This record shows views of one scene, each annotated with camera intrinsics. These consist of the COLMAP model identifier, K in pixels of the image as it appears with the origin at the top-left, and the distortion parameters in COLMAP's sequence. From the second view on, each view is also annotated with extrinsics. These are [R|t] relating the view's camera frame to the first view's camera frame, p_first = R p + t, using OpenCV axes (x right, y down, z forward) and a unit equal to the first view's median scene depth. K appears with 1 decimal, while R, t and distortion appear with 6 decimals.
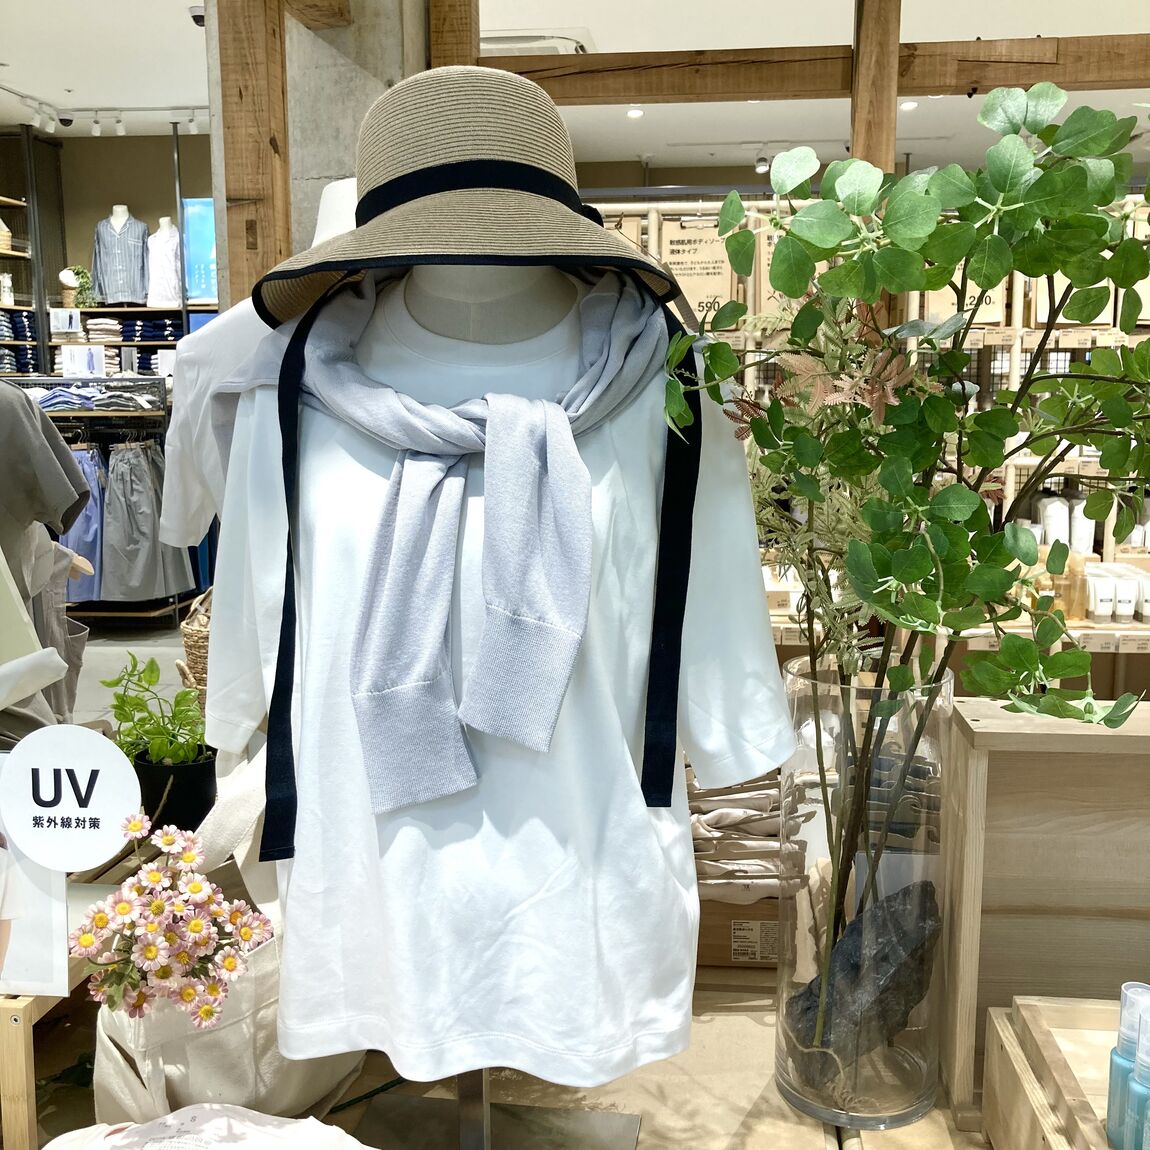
lens RADIAL K [[1263.9, 0, 583.7], [0, 1263.9, 577.2], [0, 0, 1]] dist [0.009742, 0.000000]
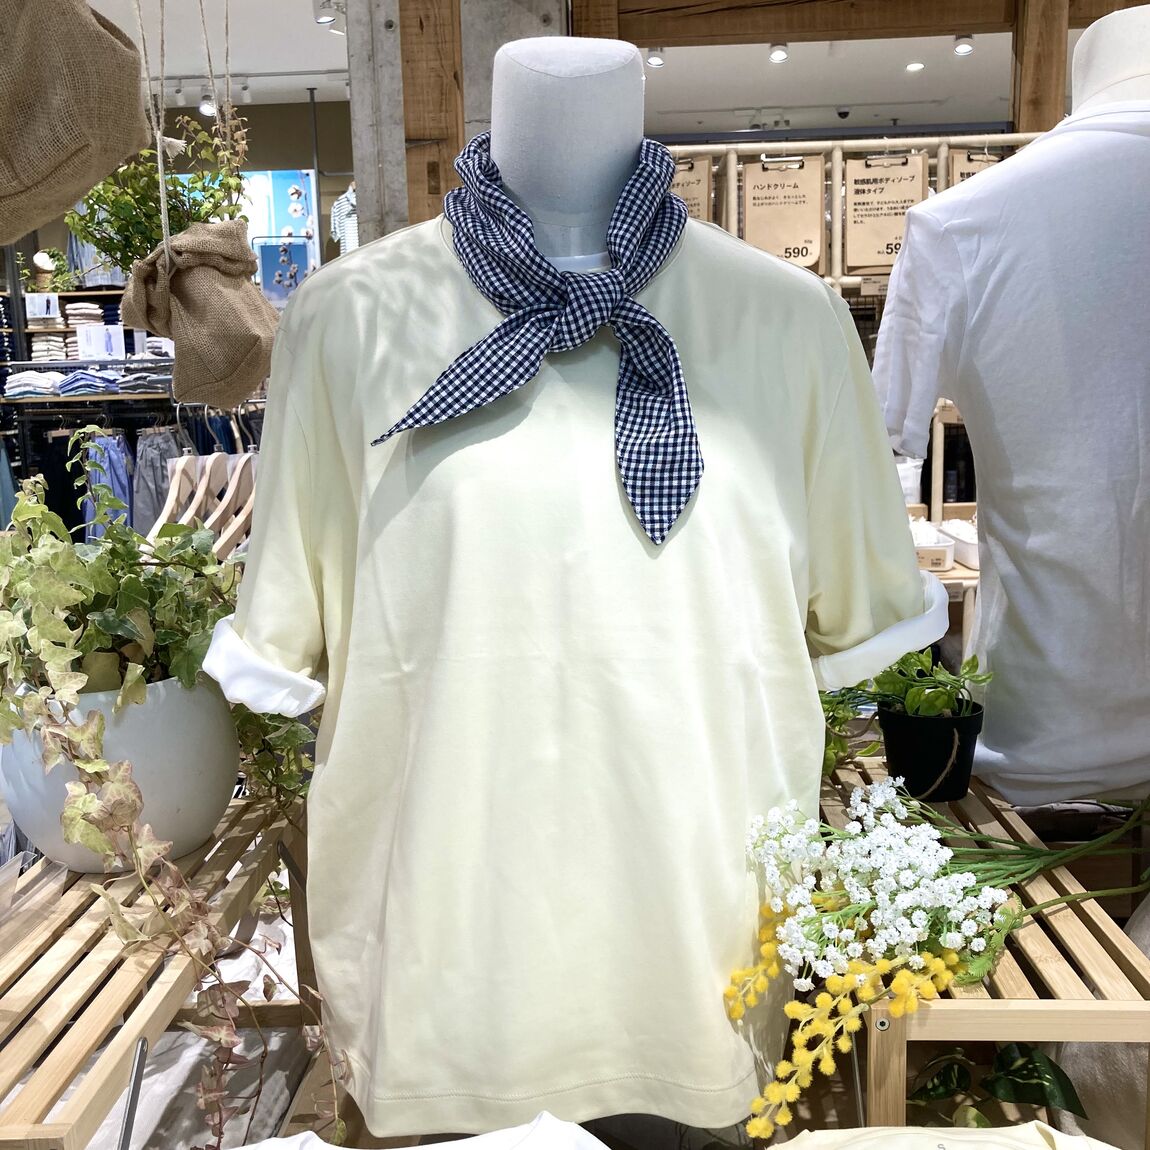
lens RADIAL K [[1263.9, 0, 571.5], [0, 1263.9, 571.0], [0, 0, 1]] dist [0.009742, 0.000000]
pose [[0.997352, -0.036986, 0.062615, -0.113342], [0.036635, 0.999306, 0.006745, 0.006622], [-0.062821, -0.004433, 0.998015, 0.034703]]
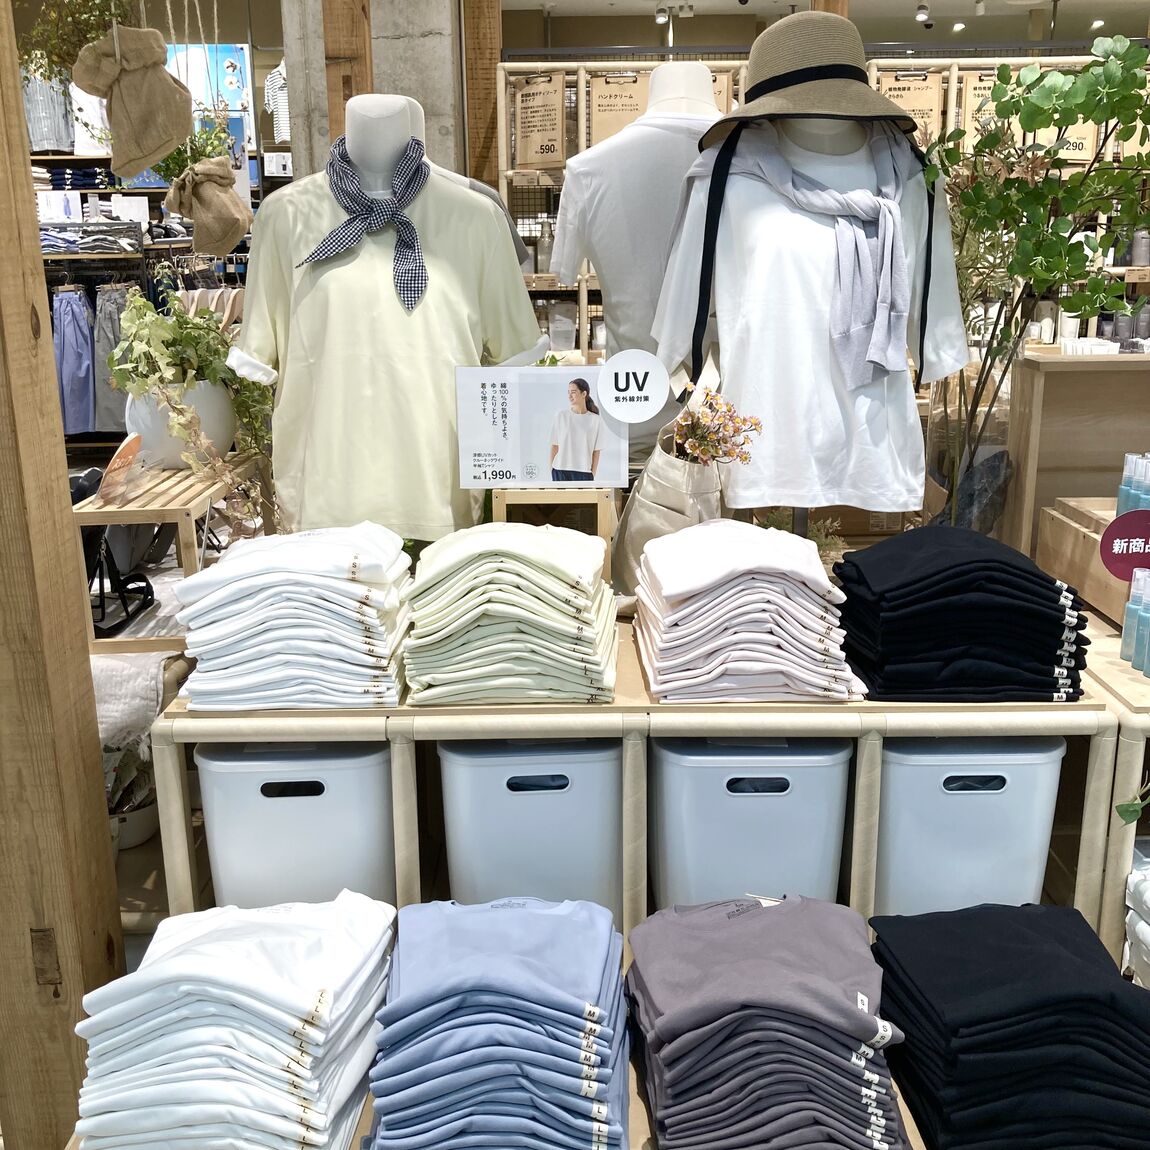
lens RADIAL K [[1263.9, 0, 578.1], [0, 1263.9, 574.0], [0, 0, 1]] dist [0.009742, 0.000000]
pose [[0.993092, -0.040211, 0.110234, -0.095889], [0.028128, 0.993638, 0.109053, 0.032750], [-0.113917, -0.105199, 0.987905, -0.135225]]
